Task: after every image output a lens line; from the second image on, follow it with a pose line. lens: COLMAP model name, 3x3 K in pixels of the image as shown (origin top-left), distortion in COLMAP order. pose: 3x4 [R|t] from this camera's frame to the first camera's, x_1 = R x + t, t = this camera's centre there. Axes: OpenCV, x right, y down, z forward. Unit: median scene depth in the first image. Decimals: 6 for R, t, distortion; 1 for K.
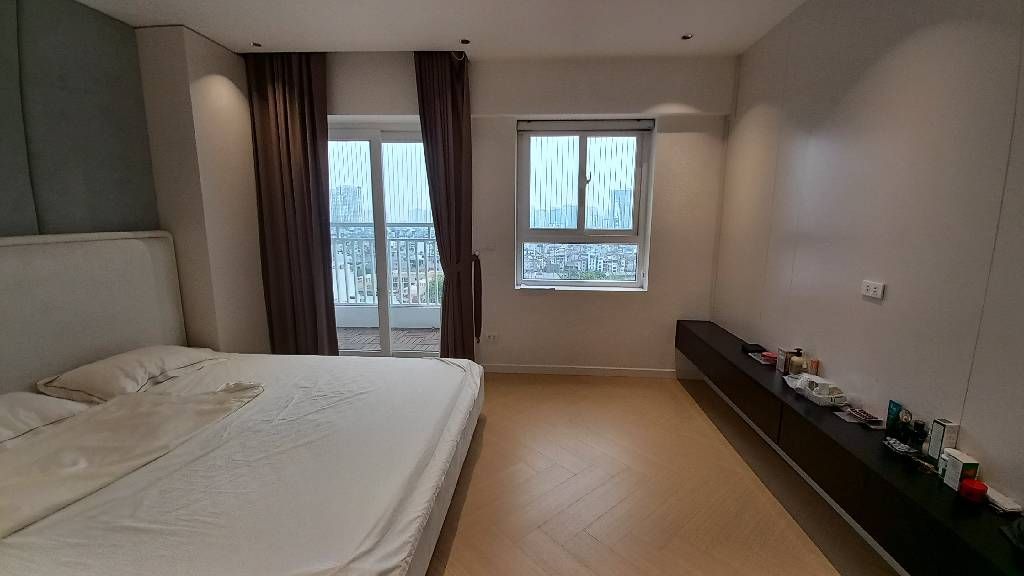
lens RADIAL K [[409.0, 0, 519.7], [0, 409.0, 287.6], [0, 0, 1]] dist [0.016744, -0.014204]
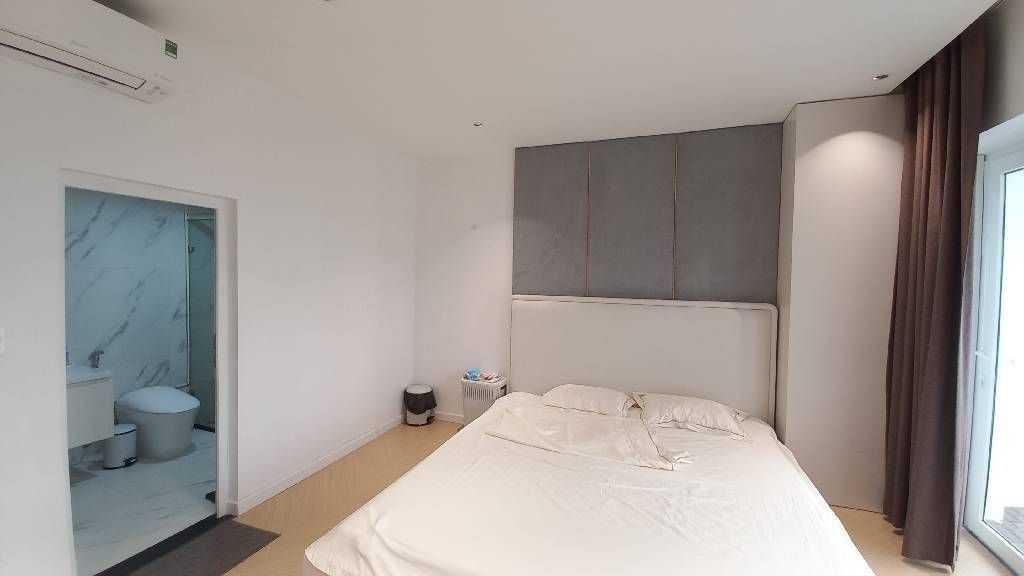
lens RADIAL K [[409.0, 0, 519.7], [0, 409.0, 287.6], [0, 0, 1]] dist [0.016744, -0.014204]
pose [[-0.286743, 0.016105, -0.957872, 0.278214], [-0.181530, 0.980831, 0.070833, -0.121107], [0.940651, 0.194194, -0.278323, 0.595726]]
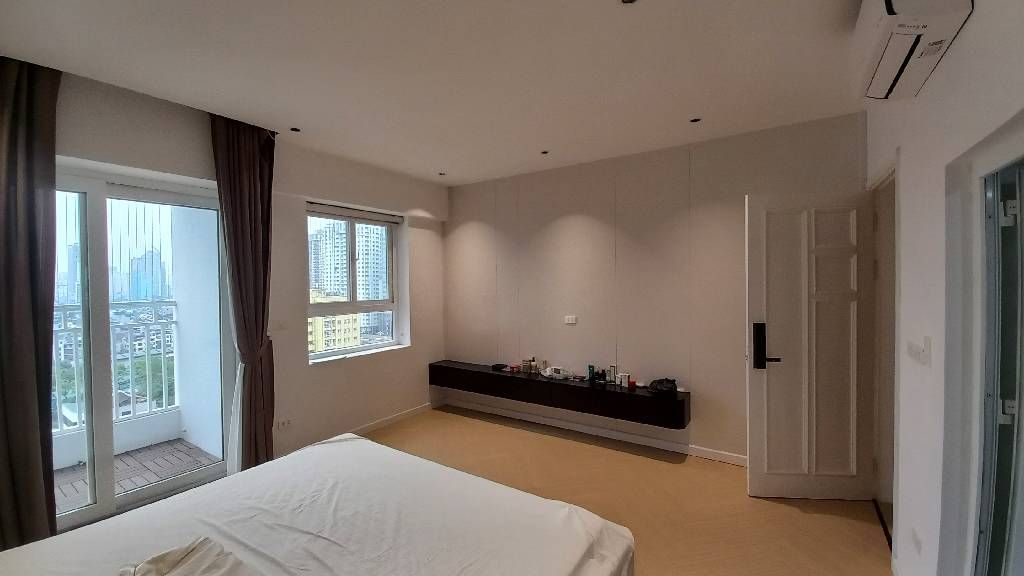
lens RADIAL K [[404.1, 0, 512.0], [0, 404.1, 288.0], [0, 0, 1]] dist [0.013563, -0.000085]
pose [[0.507137, -0.031087, 0.861304, -0.678647], [0.156607, 0.986037, -0.056622, -0.052505], [-0.847518, 0.163601, 0.504924, 0.070266]]
